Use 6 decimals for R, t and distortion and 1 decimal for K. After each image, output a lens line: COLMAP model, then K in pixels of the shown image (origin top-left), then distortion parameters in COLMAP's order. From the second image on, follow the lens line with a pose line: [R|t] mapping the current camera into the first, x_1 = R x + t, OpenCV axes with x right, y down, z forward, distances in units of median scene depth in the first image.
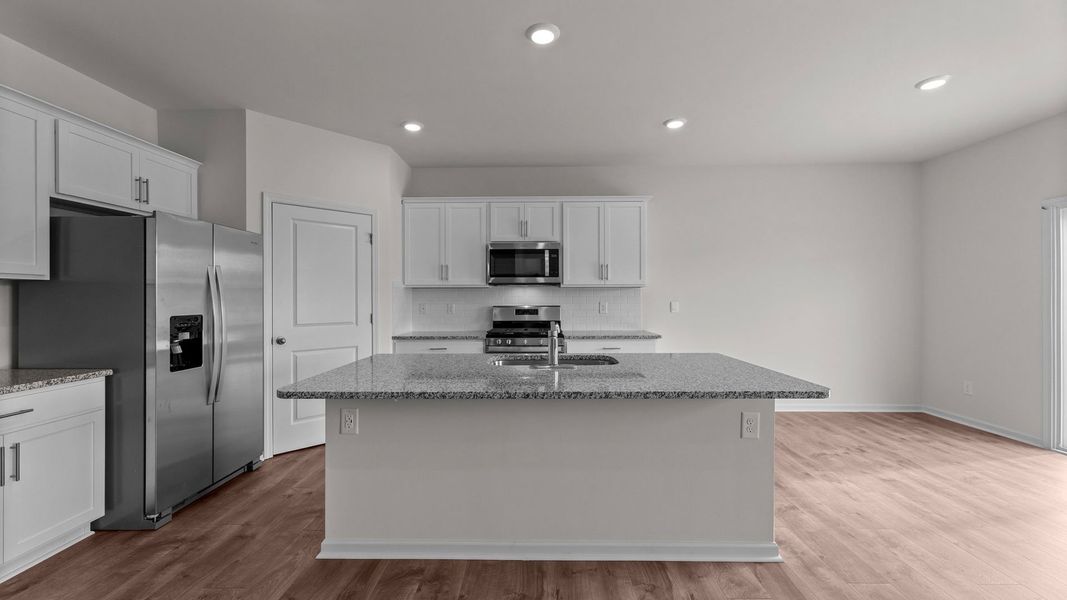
lens RADIAL K [[424.5, 0, 530.3], [0, 424.5, 296.1], [0, 0, 1]] dist [0.009894, -0.001173]
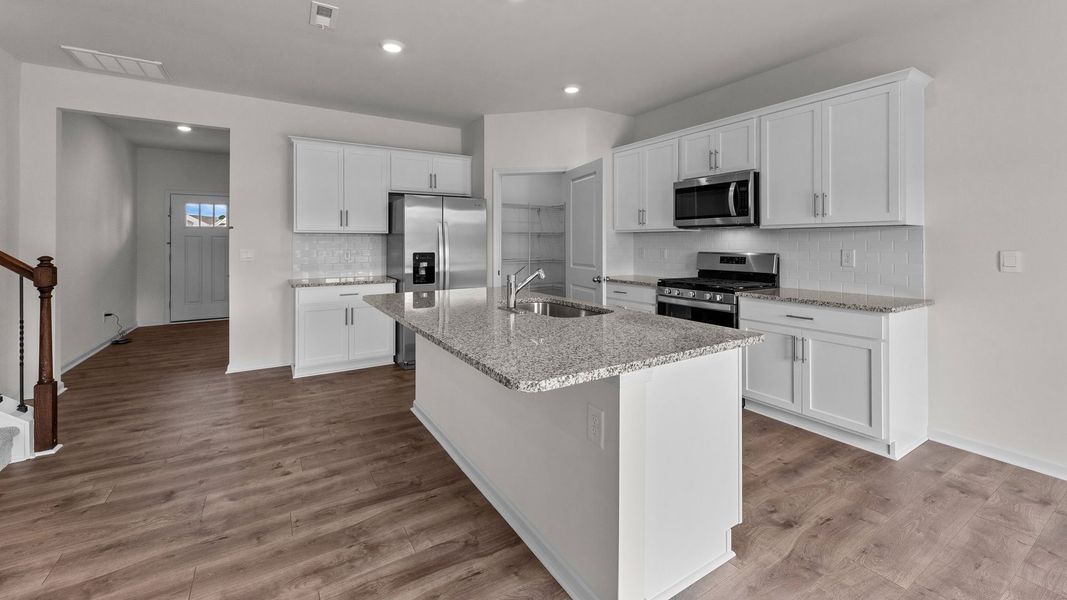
lens RADIAL K [[424.5, 0, 533.6], [0, 424.5, 241.2], [0, 0, 1]] dist [0.009894, -0.001173]
pose [[0.547514, -0.000628, -0.836796, 0.522348], [0.001722, 0.999998, 0.000376, 0.000199], [0.836794, -0.001647, 0.547515, 0.263607]]
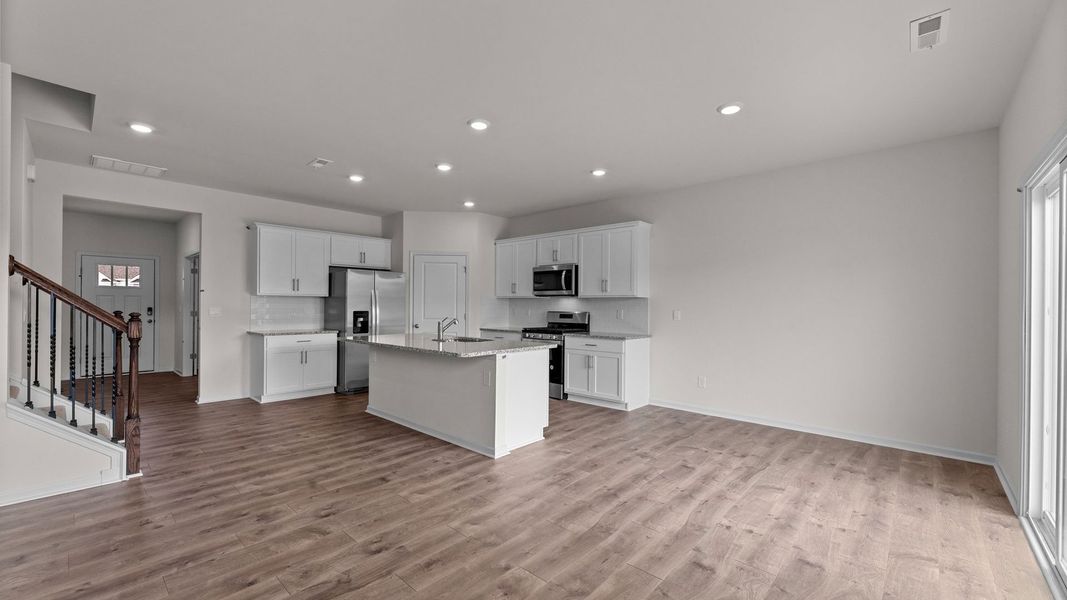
lens RADIAL K [[424.5, 0, 529.7], [0, 424.5, 306.3], [0, 0, 1]] dist [0.009894, -0.001173]
pose [[0.747814, 0.010787, -0.663820, 0.895937], [-0.008092, 0.999942, 0.007133, -0.002773], [0.663859, 0.000037, 0.747858, -0.091986]]
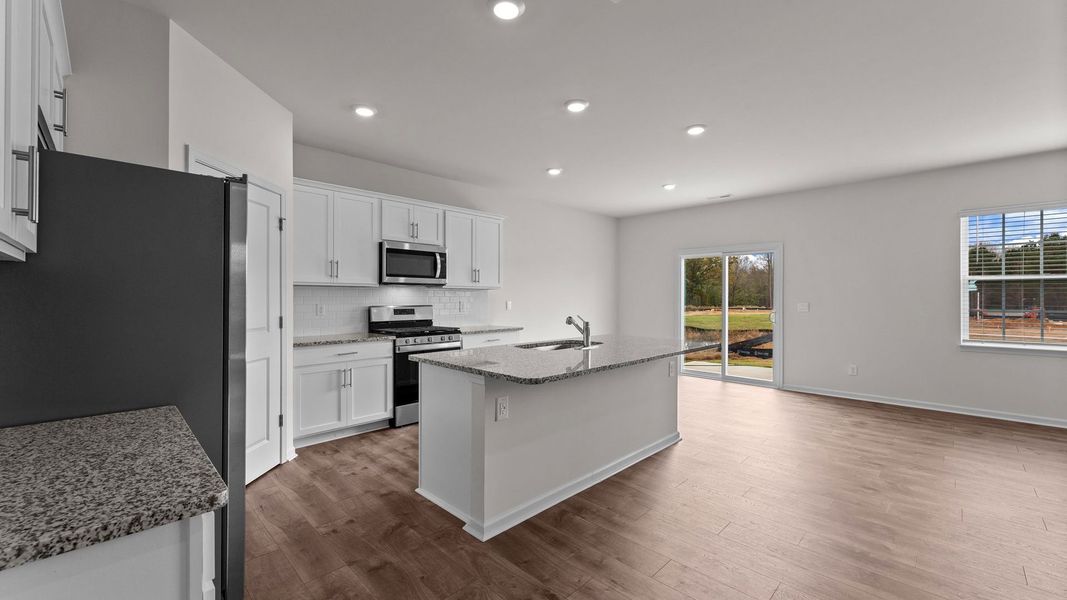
lens RADIAL K [[424.5, 0, 530.4], [0, 424.5, 295.1], [0, 0, 1]] dist [0.009894, -0.001173]
pose [[0.694275, 0.009022, 0.719653, -0.595067], [-0.006809, 0.999959, -0.005966, 0.002220], [-0.719677, -0.000758, 0.694308, 0.089092]]
